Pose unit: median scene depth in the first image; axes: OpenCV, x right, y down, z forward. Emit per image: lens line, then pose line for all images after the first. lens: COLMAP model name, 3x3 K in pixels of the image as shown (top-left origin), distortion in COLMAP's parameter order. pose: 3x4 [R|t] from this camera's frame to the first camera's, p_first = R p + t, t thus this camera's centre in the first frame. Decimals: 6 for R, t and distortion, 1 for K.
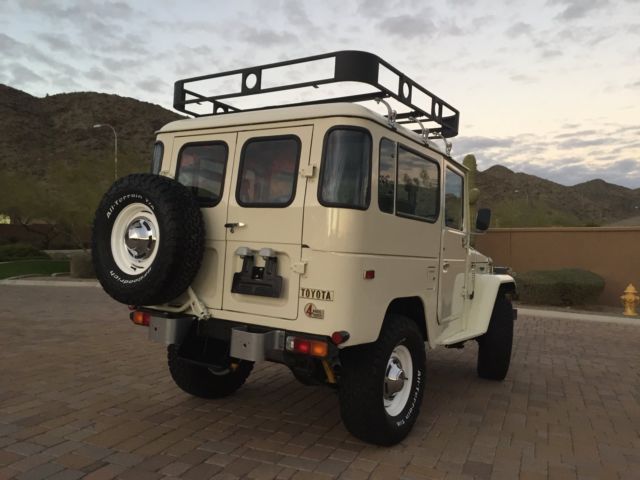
lens RADIAL K [[554.0, 0, 320.0], [0, 554.0, 240.0], [0, 0, 1]] dist [0.069904, -0.087386]
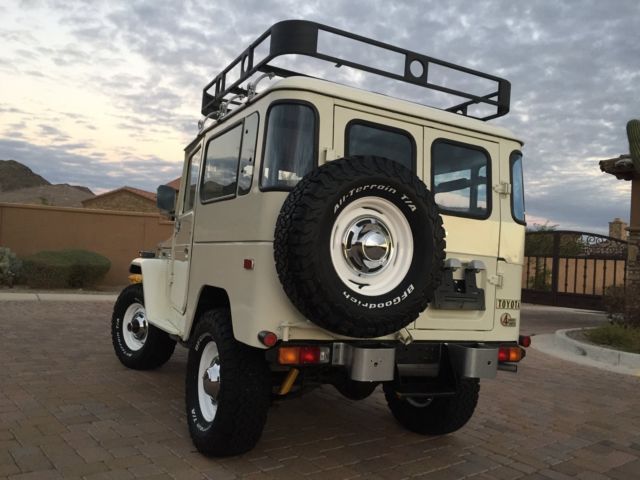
lens RADIAL K [[523.9, 0, 320.0], [0, 523.9, 240.0], [0, 0, 1]] dist [0.123494, -0.232291]
pose [[0.483704, 0.023255, 0.874922, -0.988644], [-0.060927, 0.998117, 0.007154, -0.010475], [-0.873108, -0.056766, 0.484210, 0.752629]]
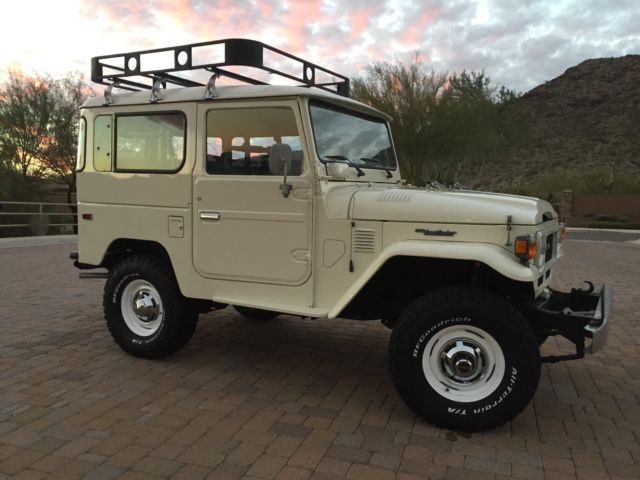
lens RADIAL K [[554.0, 0, 320.0], [0, 554.0, 240.0], [0, 0, 1]] dist [0.069904, -0.087386]
pose [[0.072940, 0.040993, -0.996494, 1.467729], [-0.001007, 0.999157, 0.041029, 0.058606], [0.997336, -0.001989, 0.072920, 1.391703]]
